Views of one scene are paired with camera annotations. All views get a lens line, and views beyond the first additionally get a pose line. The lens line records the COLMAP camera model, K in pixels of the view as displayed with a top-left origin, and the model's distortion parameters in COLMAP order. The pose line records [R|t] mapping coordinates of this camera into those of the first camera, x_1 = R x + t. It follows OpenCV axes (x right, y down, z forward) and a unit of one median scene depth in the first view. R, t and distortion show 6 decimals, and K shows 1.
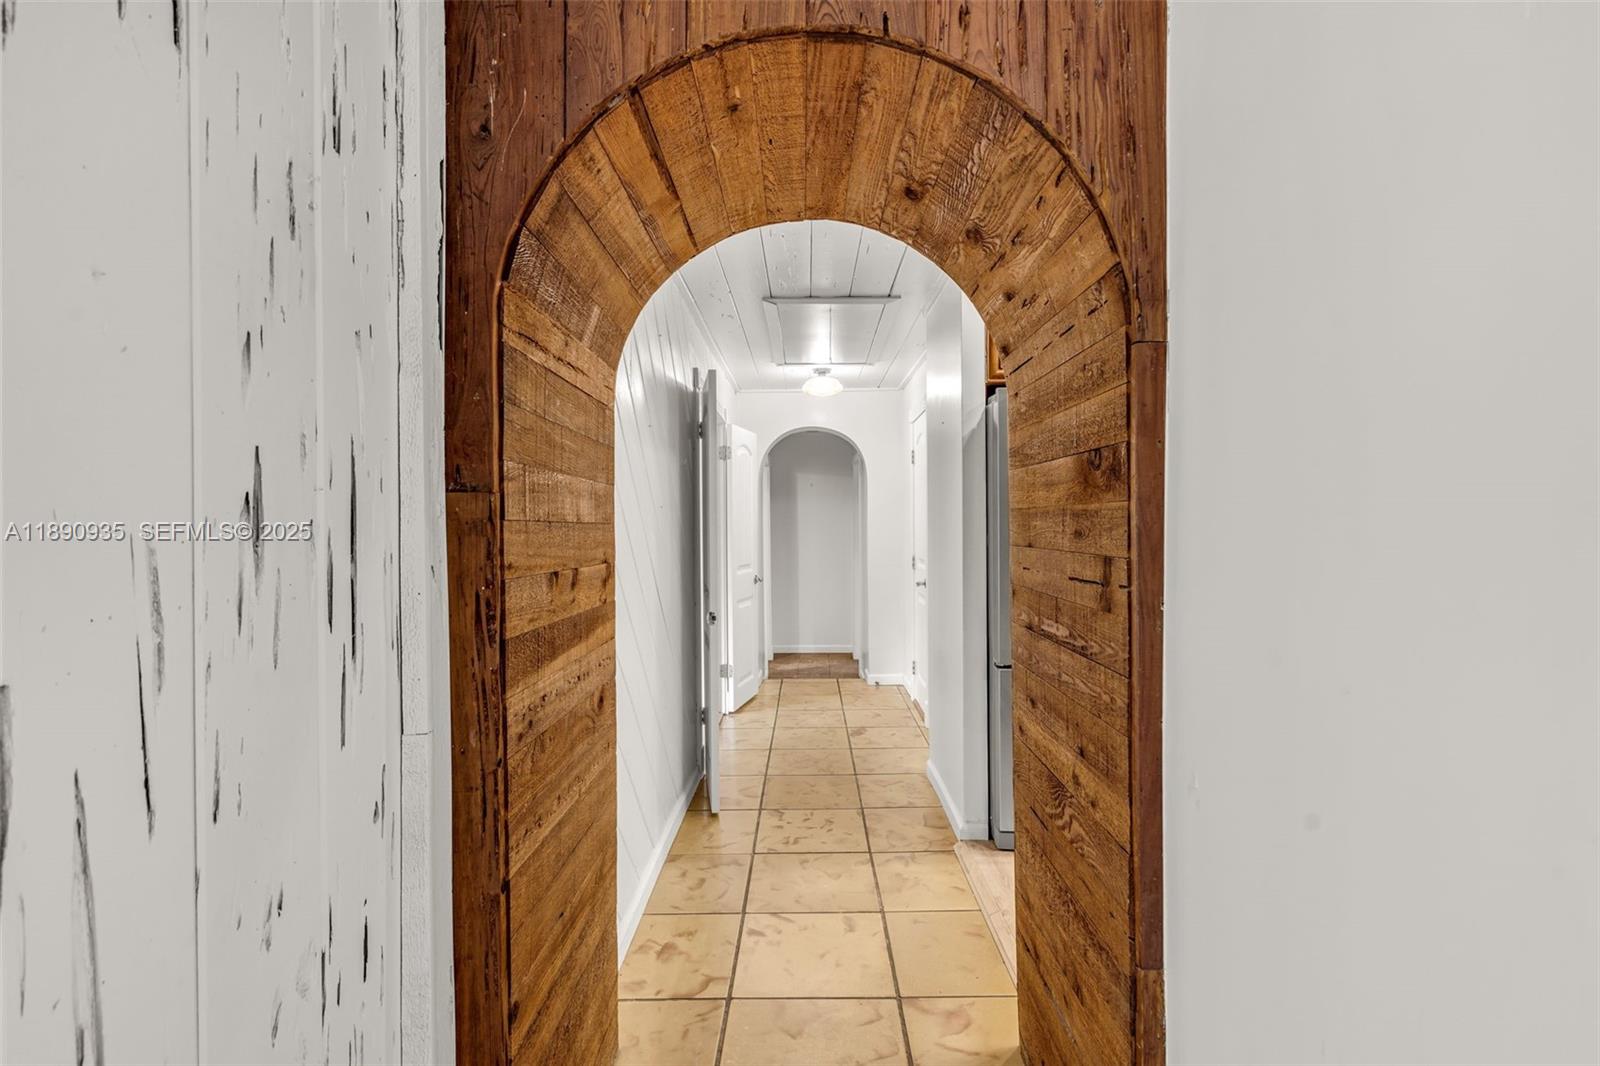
lens RADIAL K [[761.3, 0, 803.8], [0, 761.3, 526.1], [0, 0, 1]] dist [-0.000858, 0.000002]
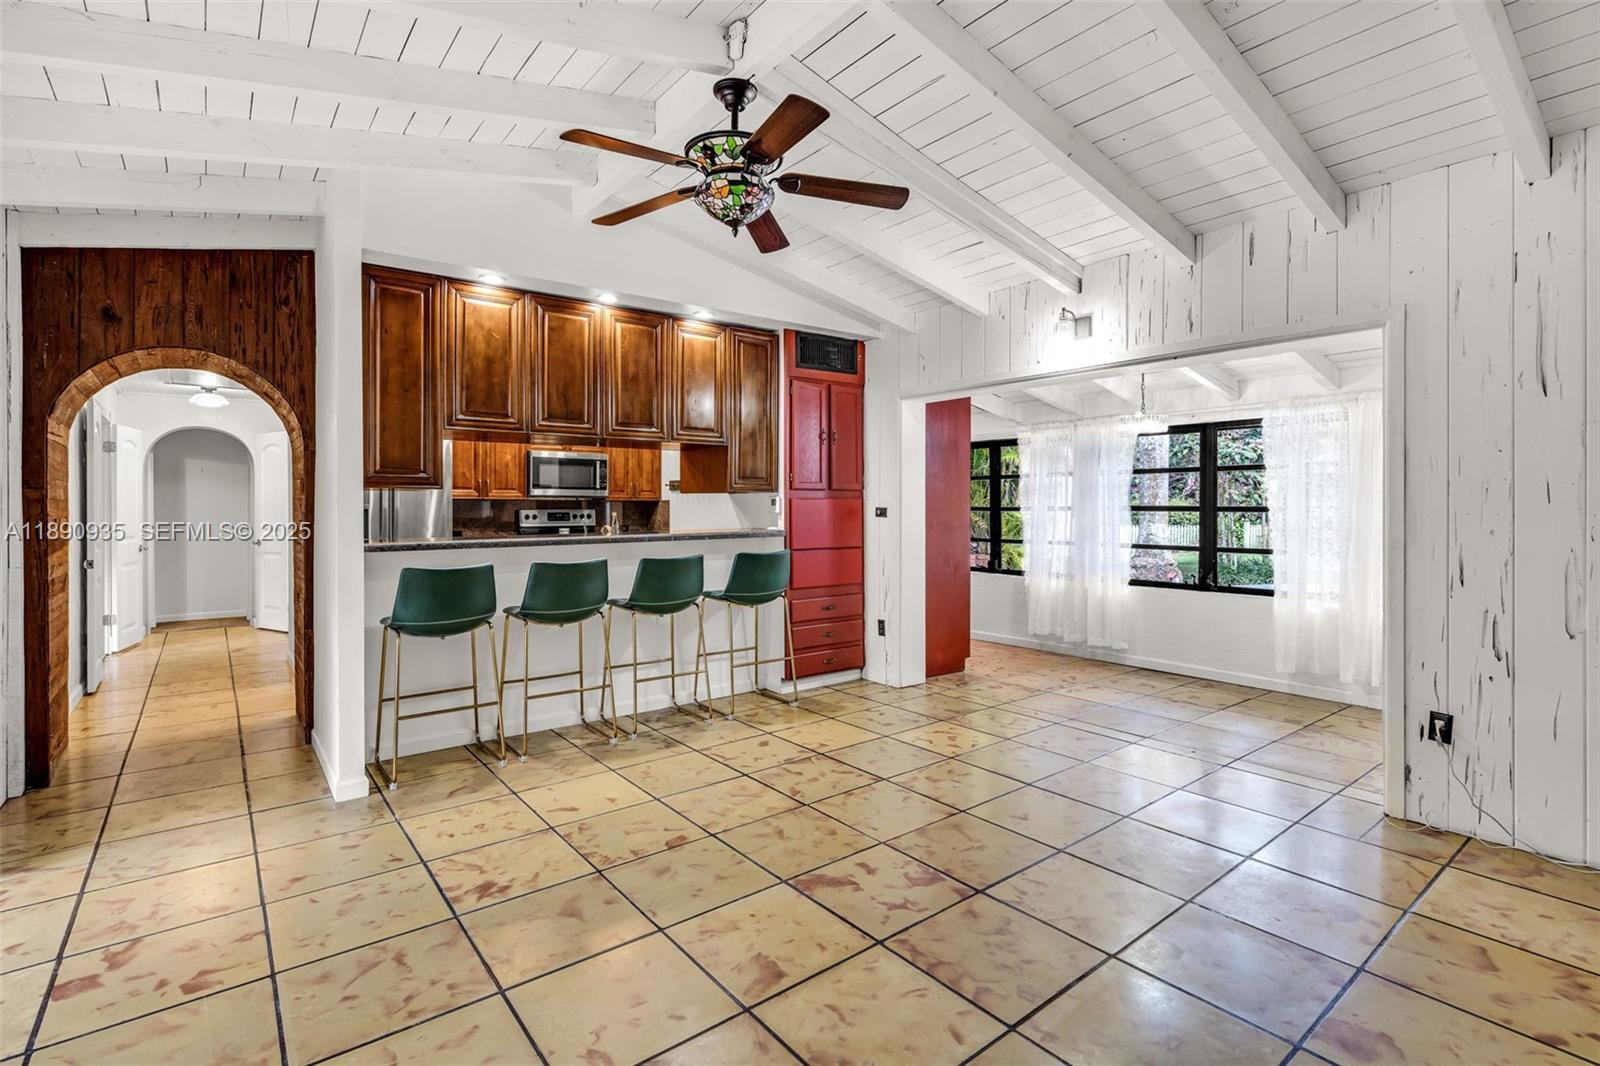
lens RADIAL K [[747.3, 0, 806.9], [0, 747.3, 509.0], [0, 0, 1]] dist [-0.001023, 0.000246]
pose [[0.776699, 0.005114, 0.629851, 0.066730], [-0.003589, 0.999987, -0.003693, 0.033180], [-0.629862, 0.000608, 0.776707, -3.108221]]
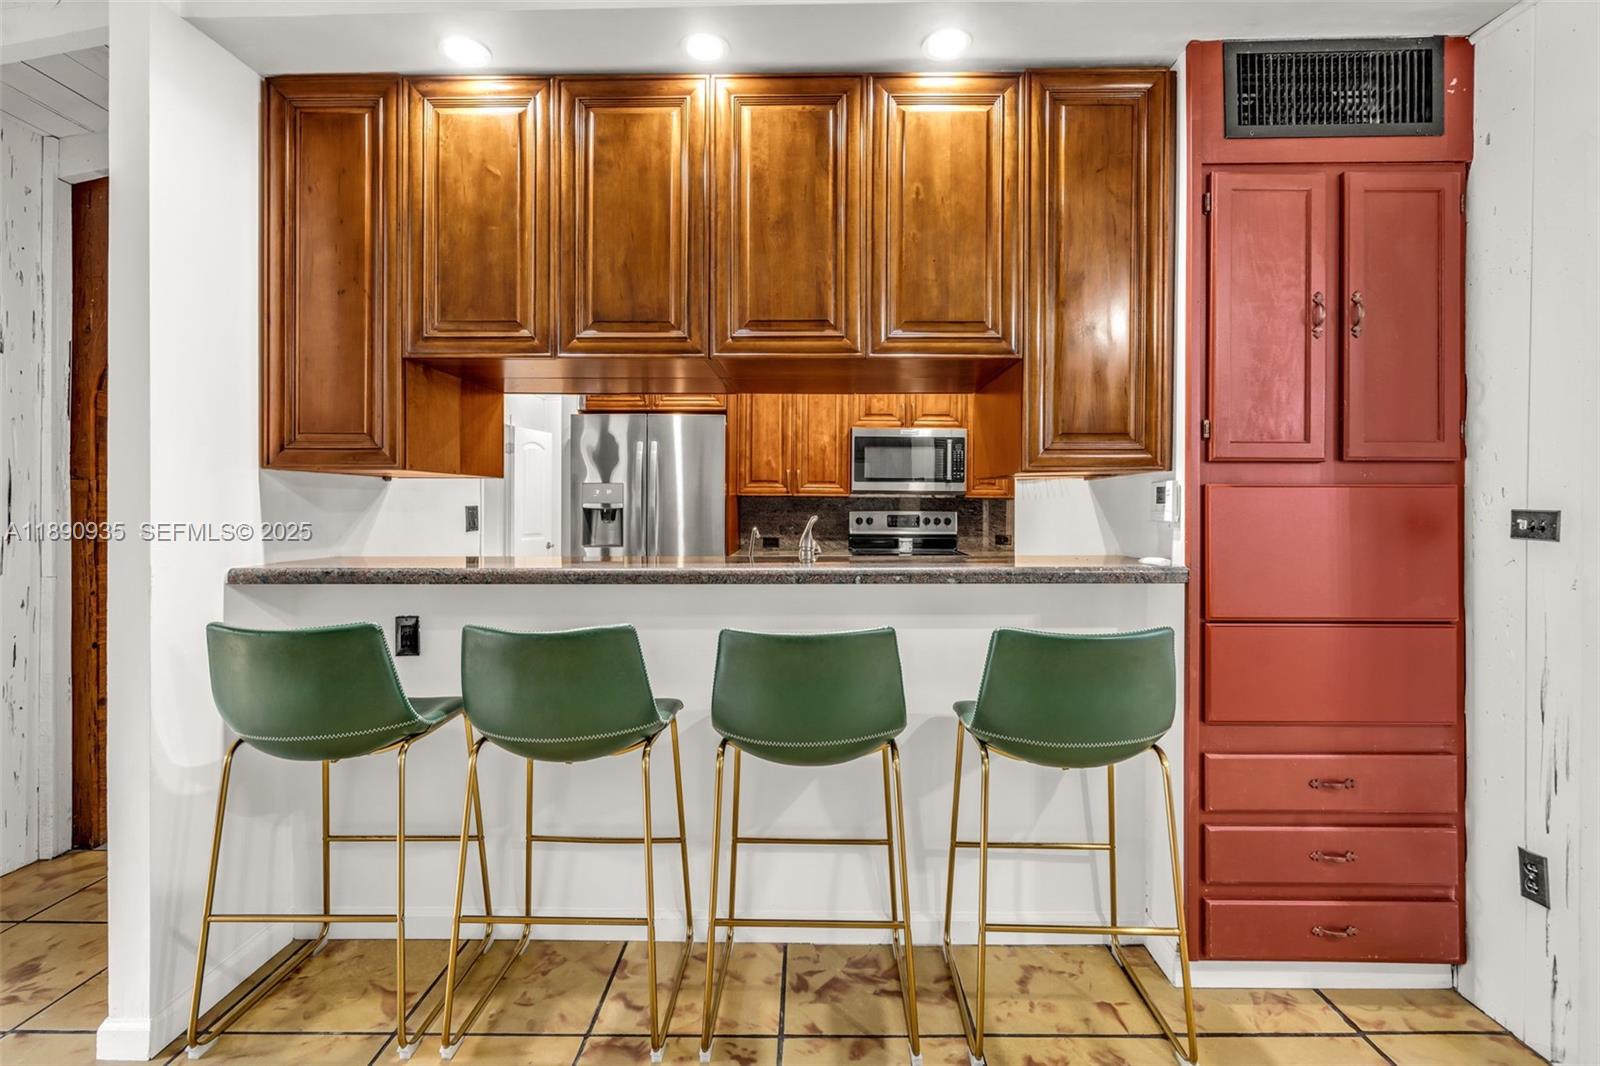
lens RADIAL K [[747.3, 0, 806.9], [0, 747.3, 509.0], [0, 0, 1]] dist [-0.001023, 0.000246]
pose [[0.999915, 0.012208, 0.004609, 1.820414], [-0.012201, 0.999924, -0.001547, 0.022981], [-0.004628, 0.001491, 0.999988, -1.346274]]
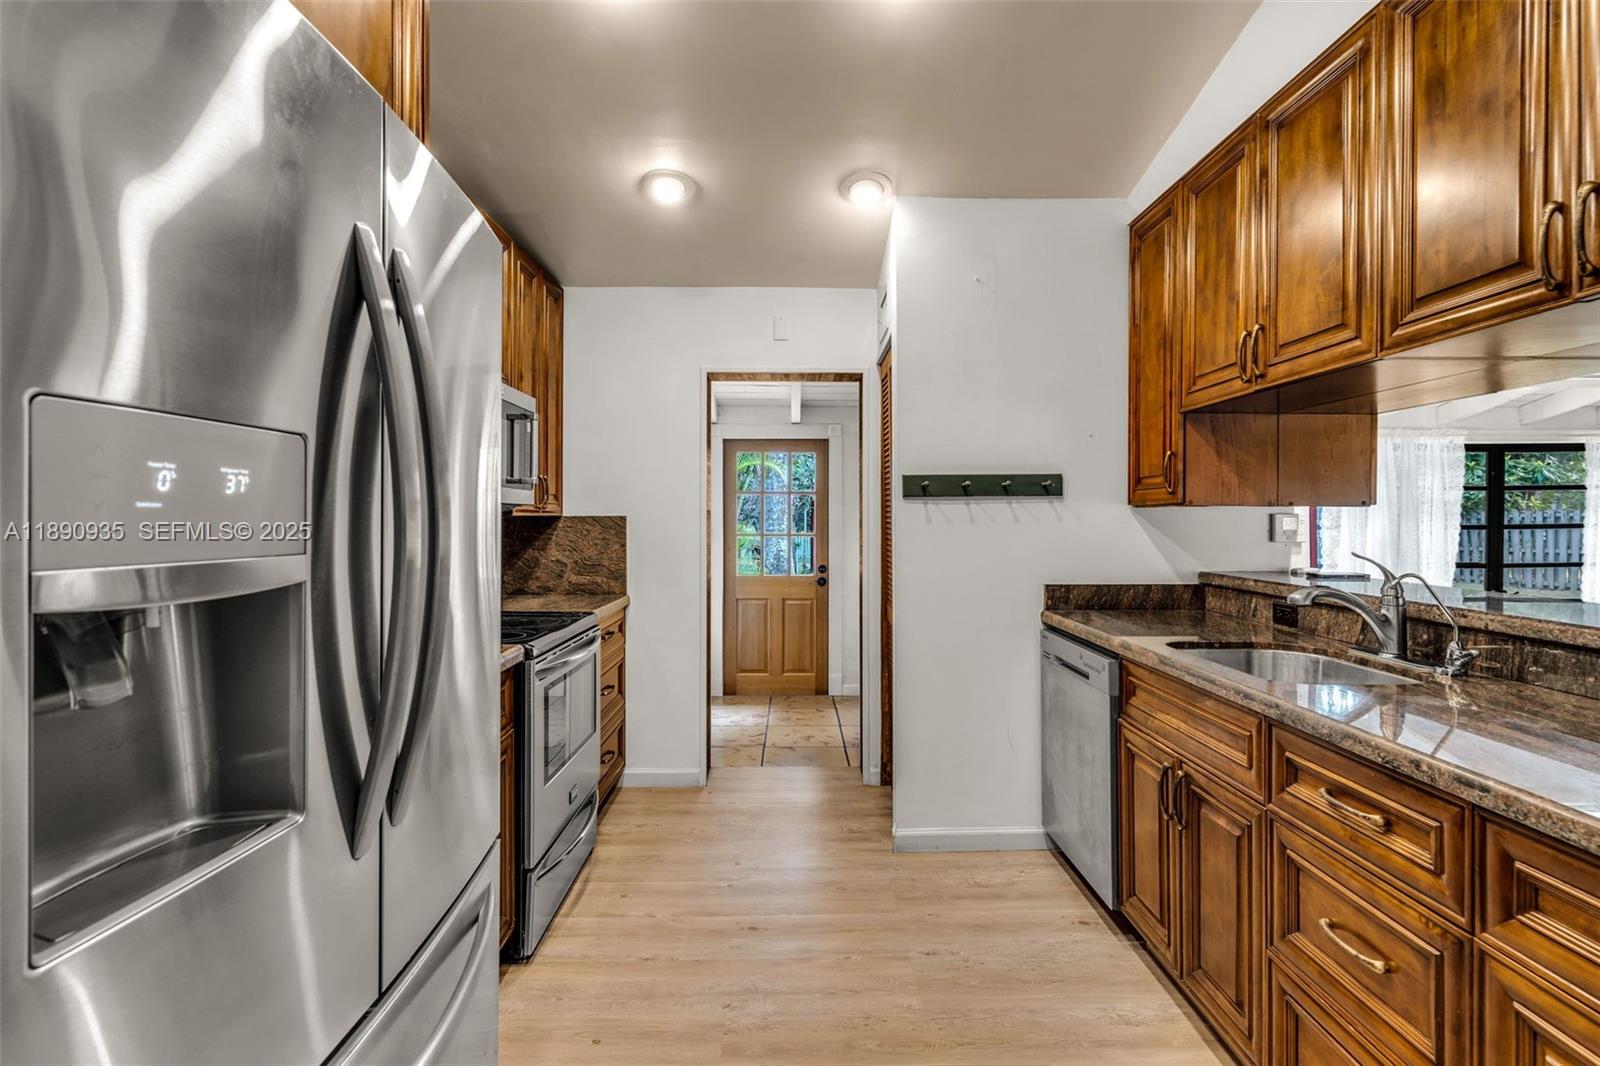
lens RADIAL K [[739.8, 0, 804.5], [0, 739.8, 524.4], [0, 0, 1]] dist [-0.000501, -0.000292]
pose [[-0.025528, 0.000430, 0.999674, 0.249395], [0.004339, 0.999991, -0.000319, -0.024445], [-0.999665, 0.004330, -0.025529, 2.025518]]
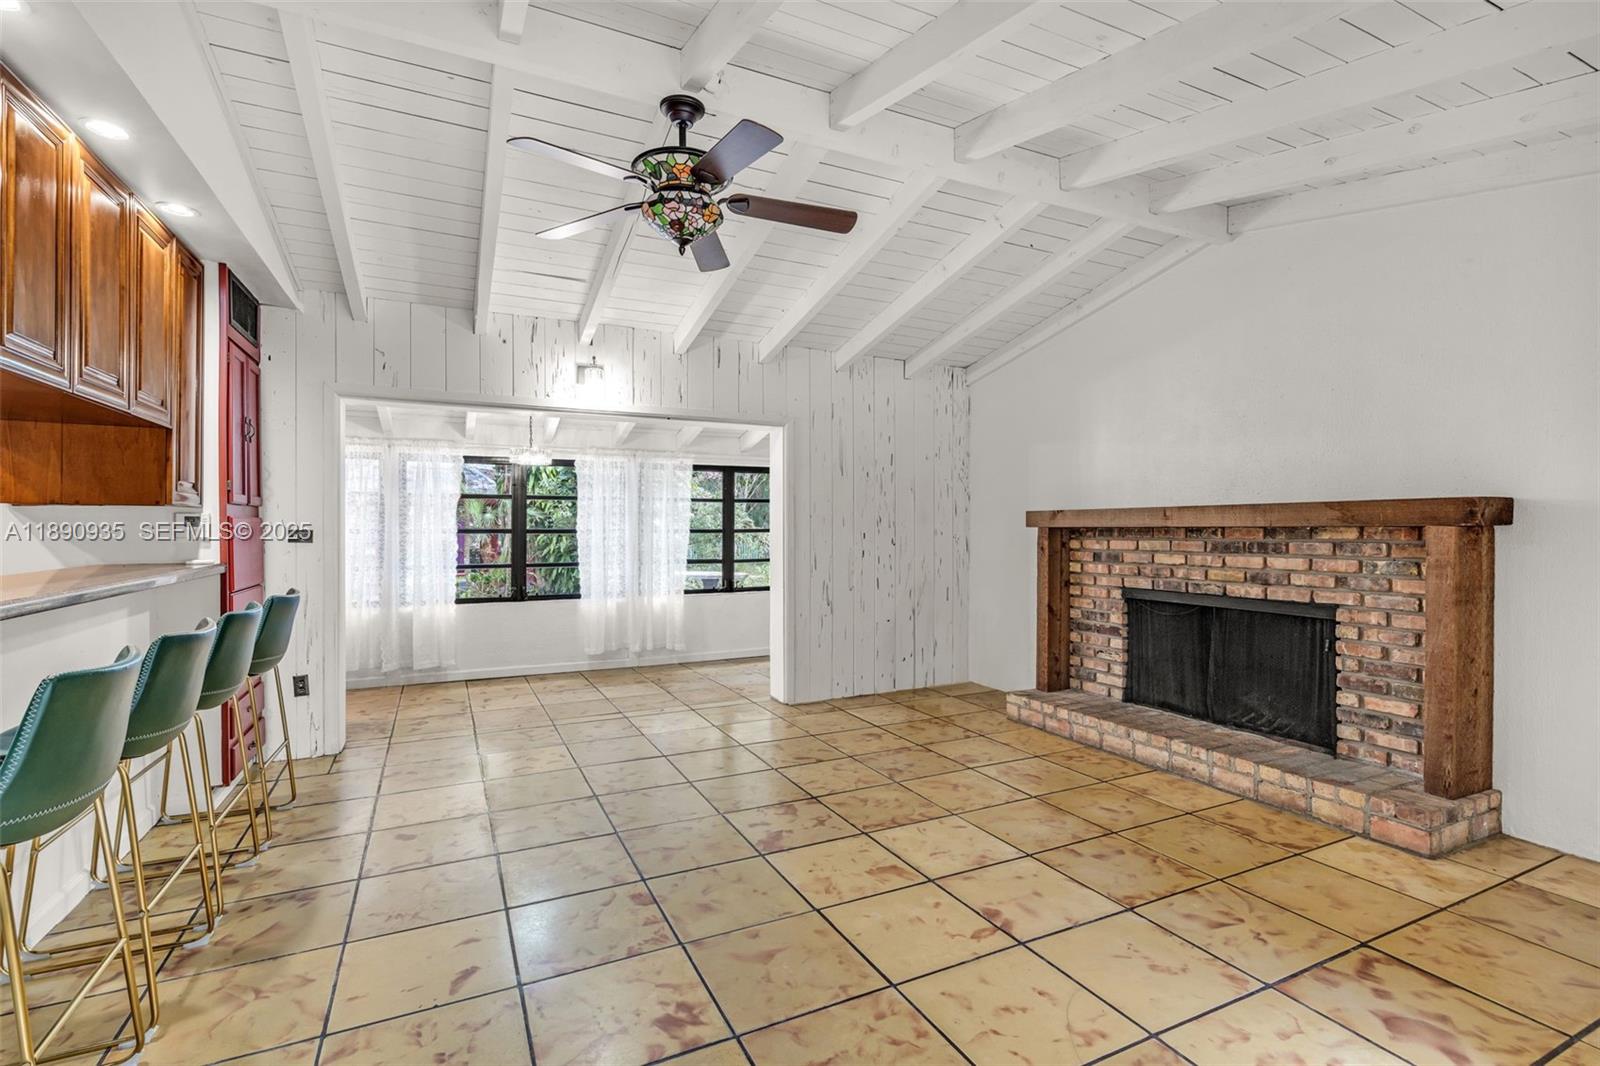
lens RADIAL K [[740.6, 0, 805.2], [0, 740.6, 536.7], [0, 0, 1]] dist [0.000497, 0.000217]
pose [[-0.444987, 0.000093, 0.895537, -0.876153], [0.006104, 0.999977, 0.002929, 0.042649], [-0.895516, 0.006770, -0.444977, -0.432924]]
